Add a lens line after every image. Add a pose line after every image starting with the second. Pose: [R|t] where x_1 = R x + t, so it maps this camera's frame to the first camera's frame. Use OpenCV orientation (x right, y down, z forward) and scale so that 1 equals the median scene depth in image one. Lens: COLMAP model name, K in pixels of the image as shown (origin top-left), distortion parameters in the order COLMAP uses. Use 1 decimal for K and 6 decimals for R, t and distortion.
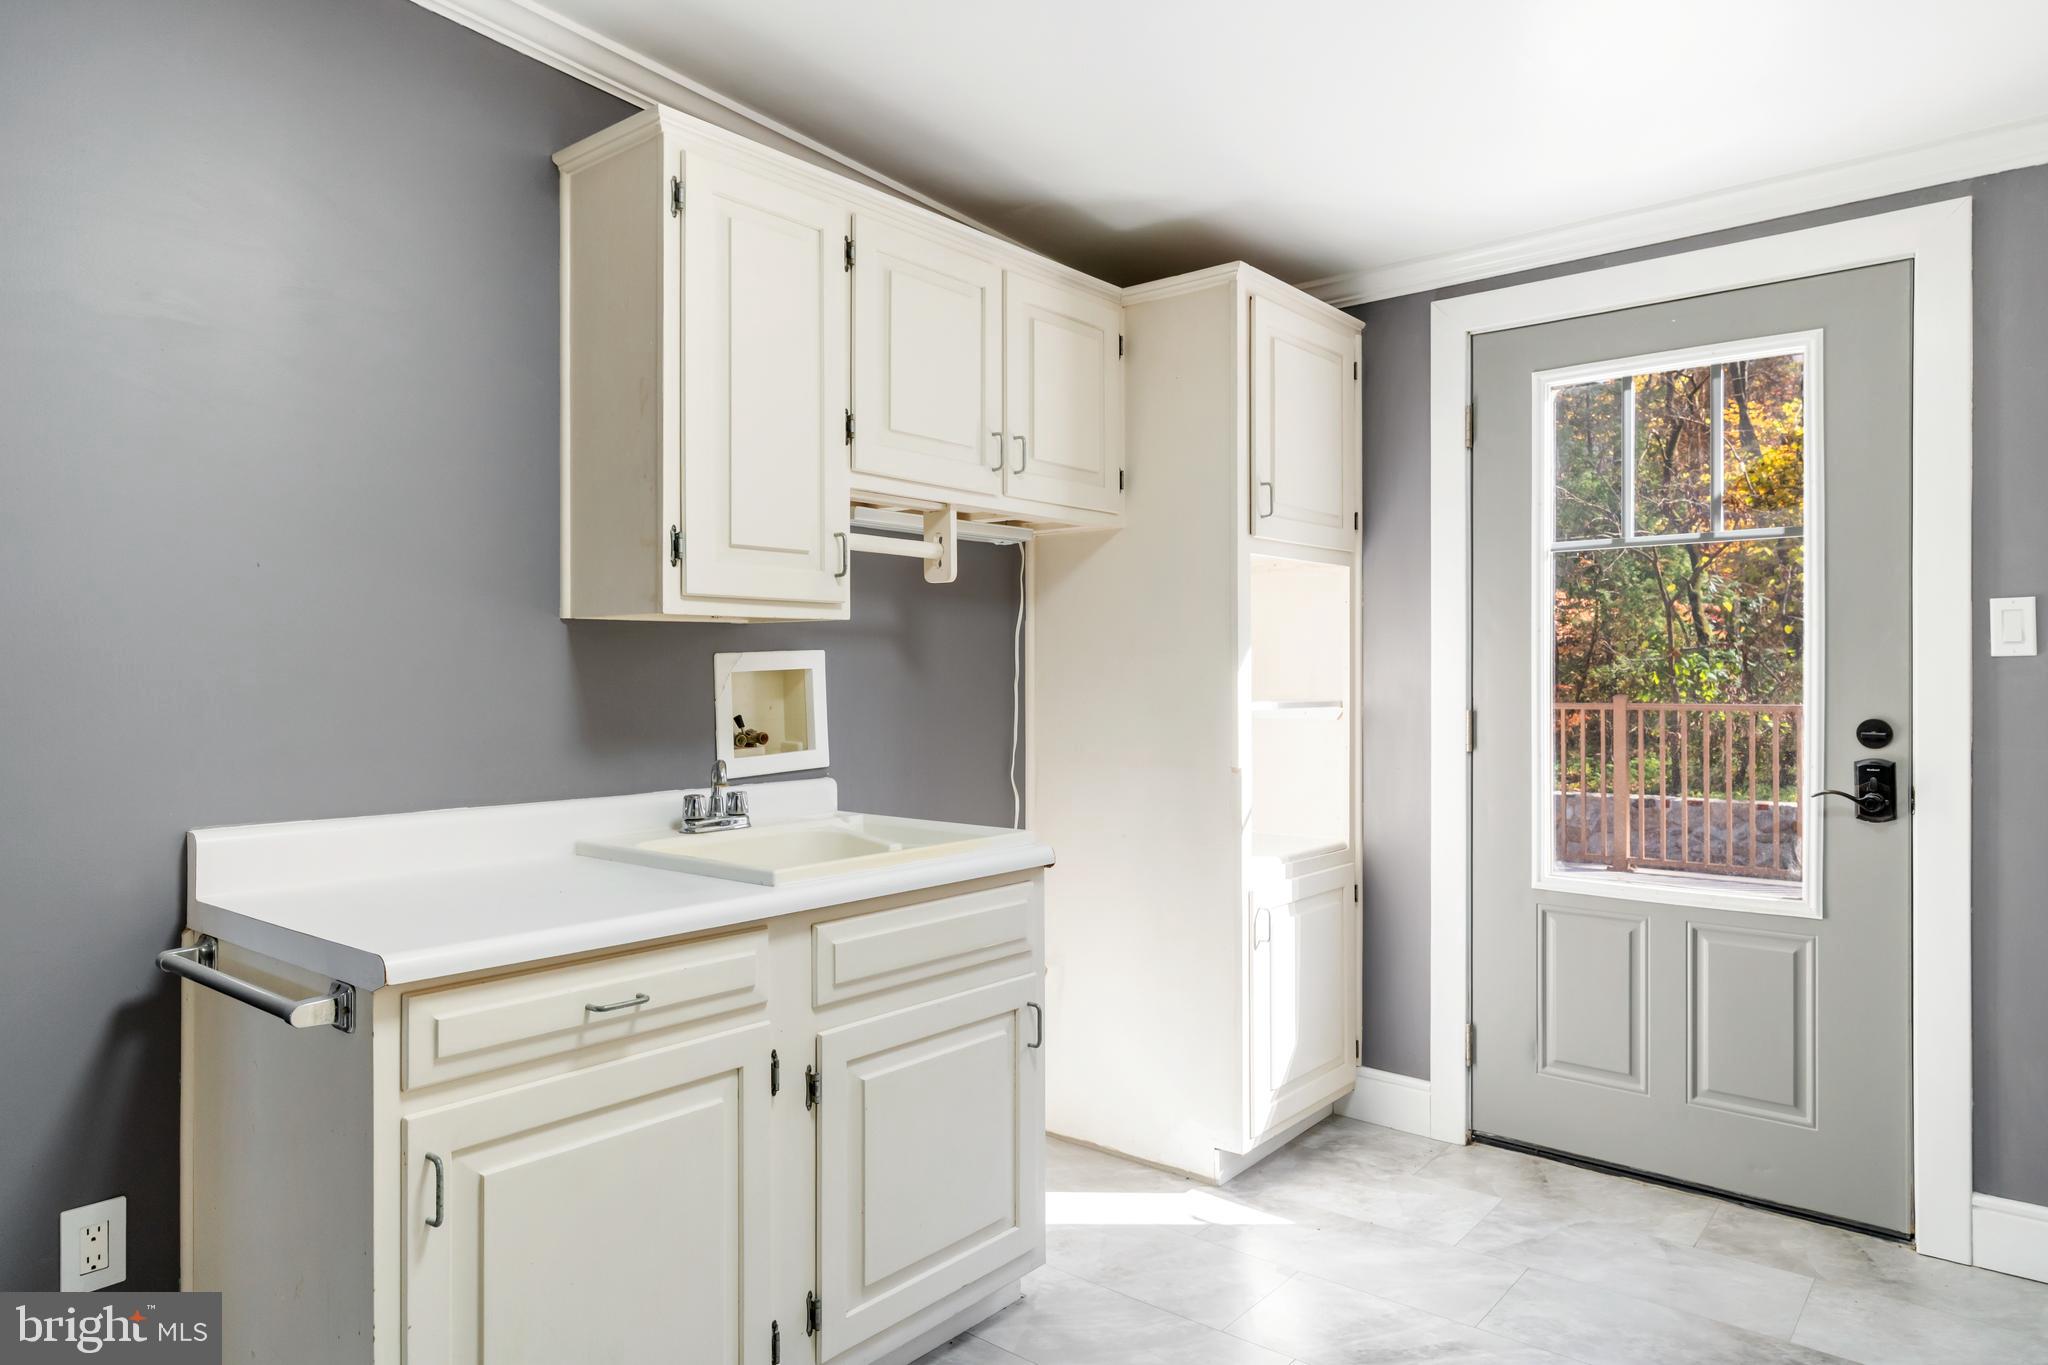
lens RADIAL K [[1270.6, 0, 1024.0], [0, 1270.6, 682.5], [0, 0, 1]] dist [-0.001357, -0.001755]
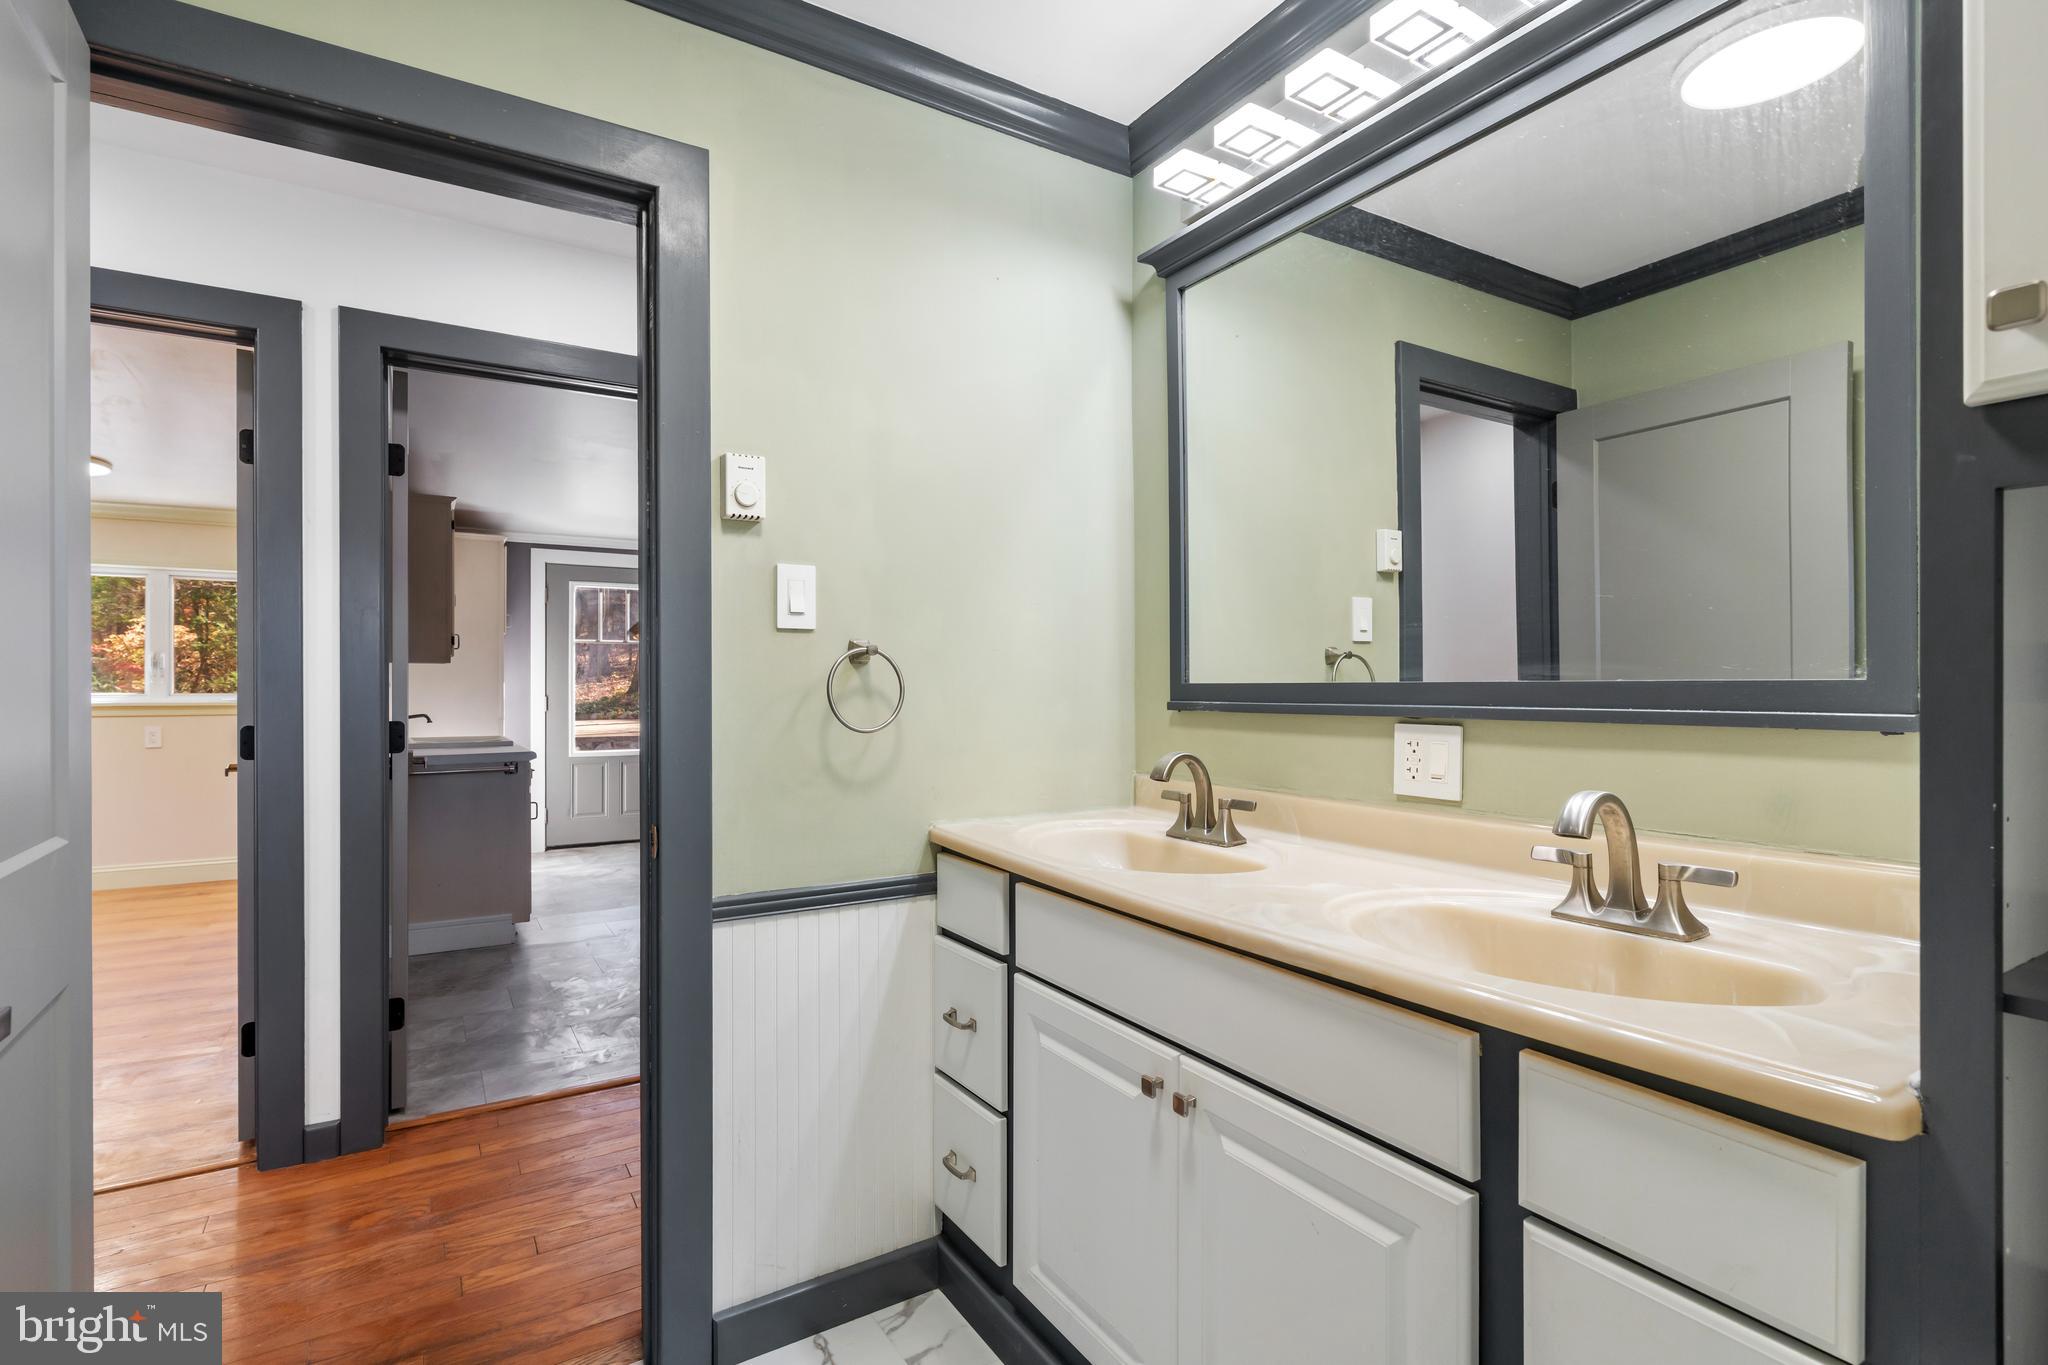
lens RADIAL K [[967.9, 0, 1024.0], [0, 967.9, 682.5], [0, 0, 1]] dist [-0.001217, 0.000251]
pose [[0.306356, 0.003082, 0.951912, -1.589905], [0.004924, 0.999976, -0.004822, 0.006734], [-0.951904, 0.006165, 0.306333, -0.774850]]
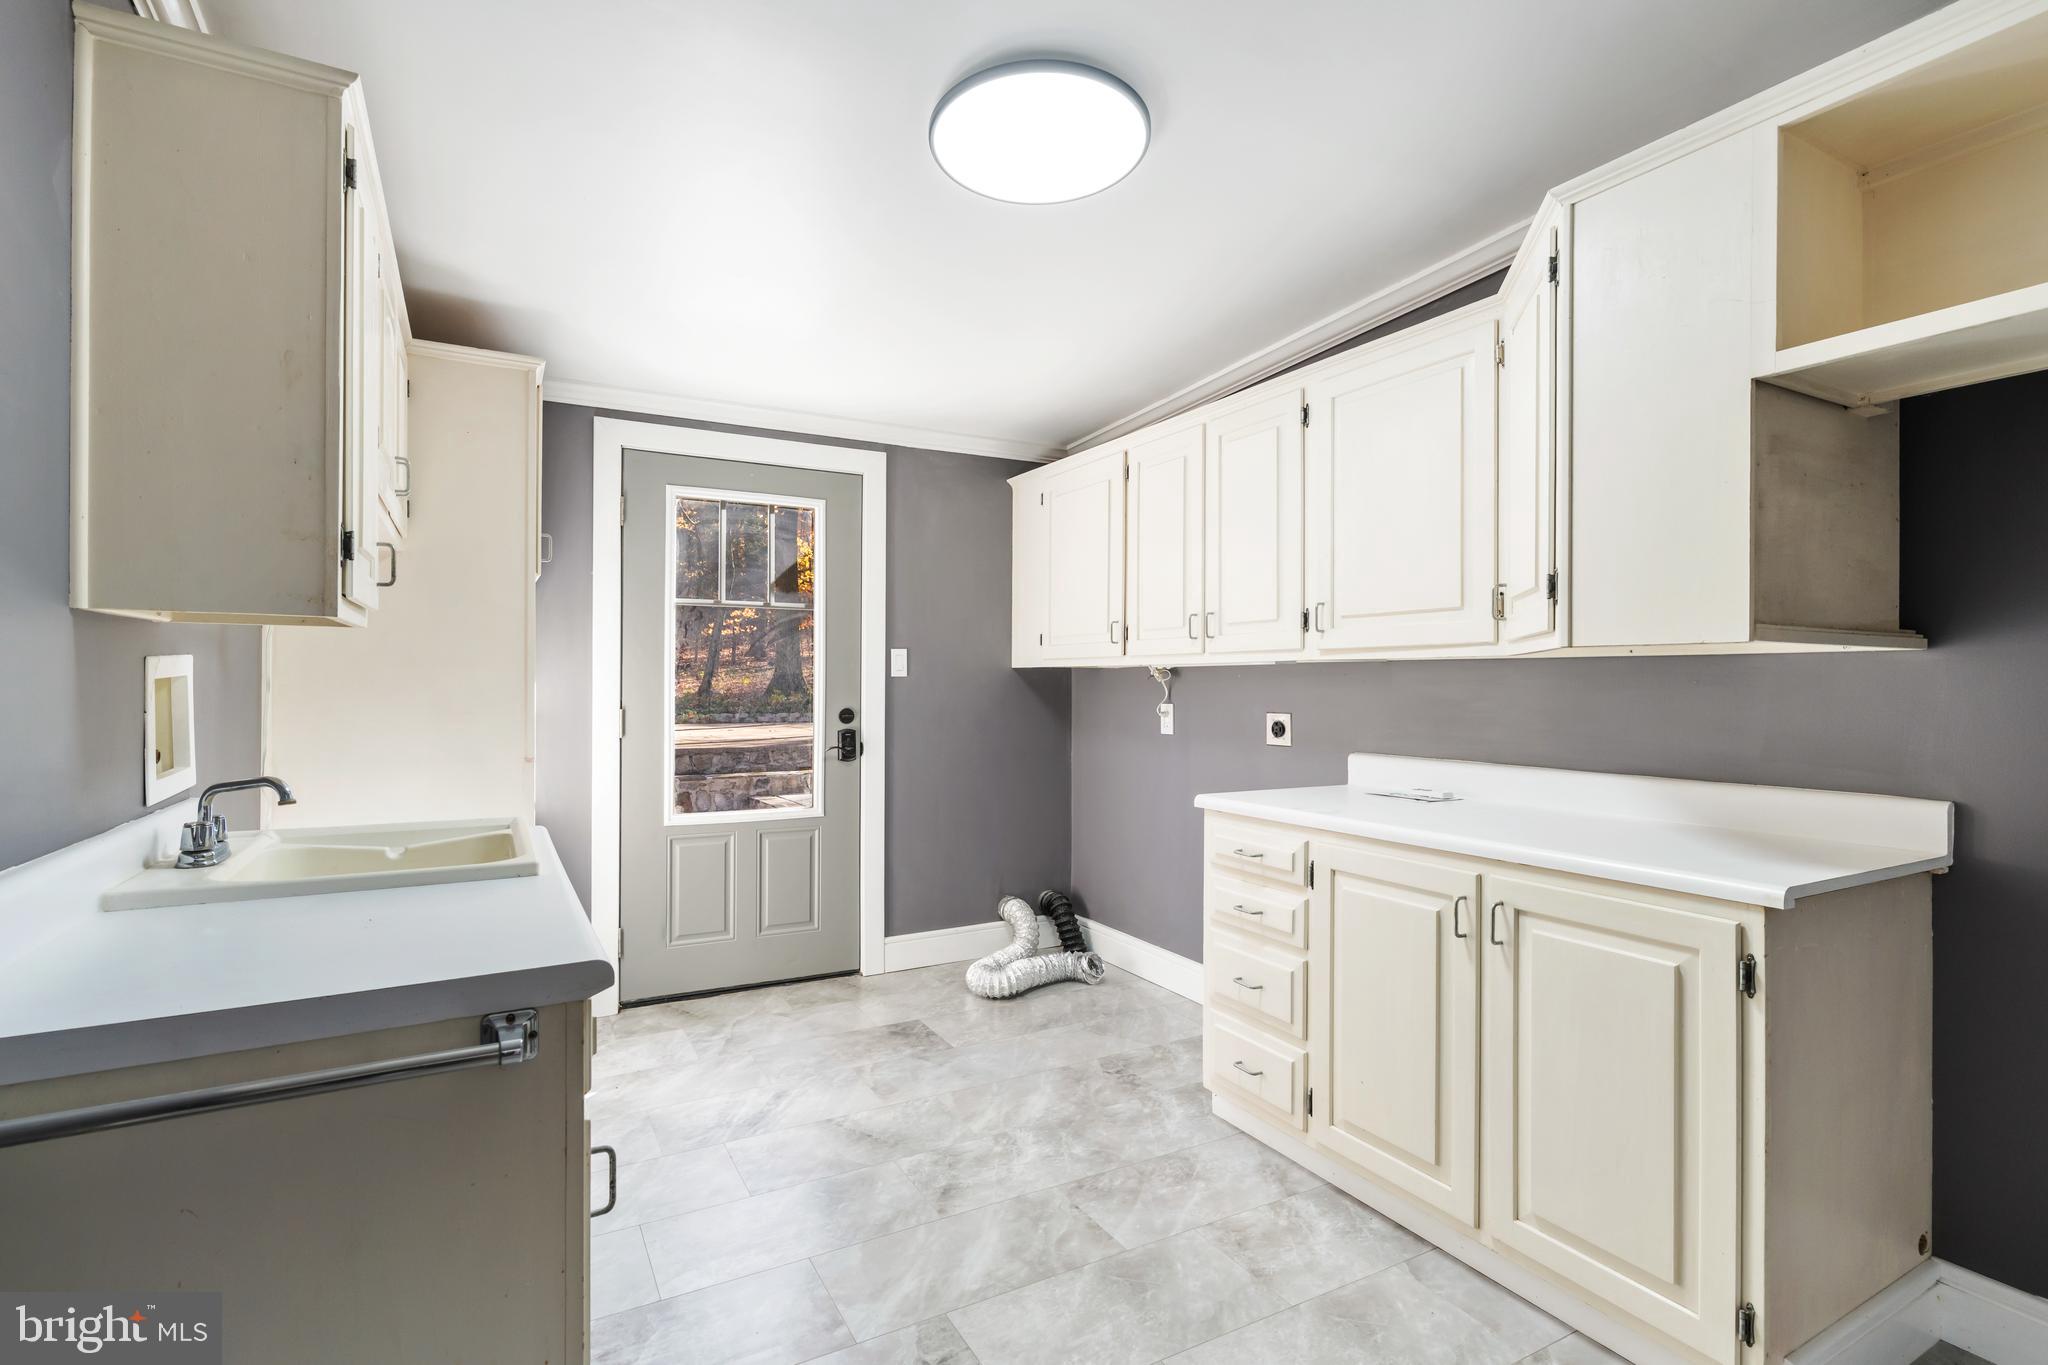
lens RADIAL K [[967.9, 0, 1024.0], [0, 967.9, 682.5], [0, 0, 1]] dist [-0.001217, 0.000251]
pose [[0.356054, 0.005177, 0.934451, -0.592662], [0.000750, 0.999983, -0.005826, -0.001238], [-0.934465, 0.002776, 0.356044, 0.215411]]
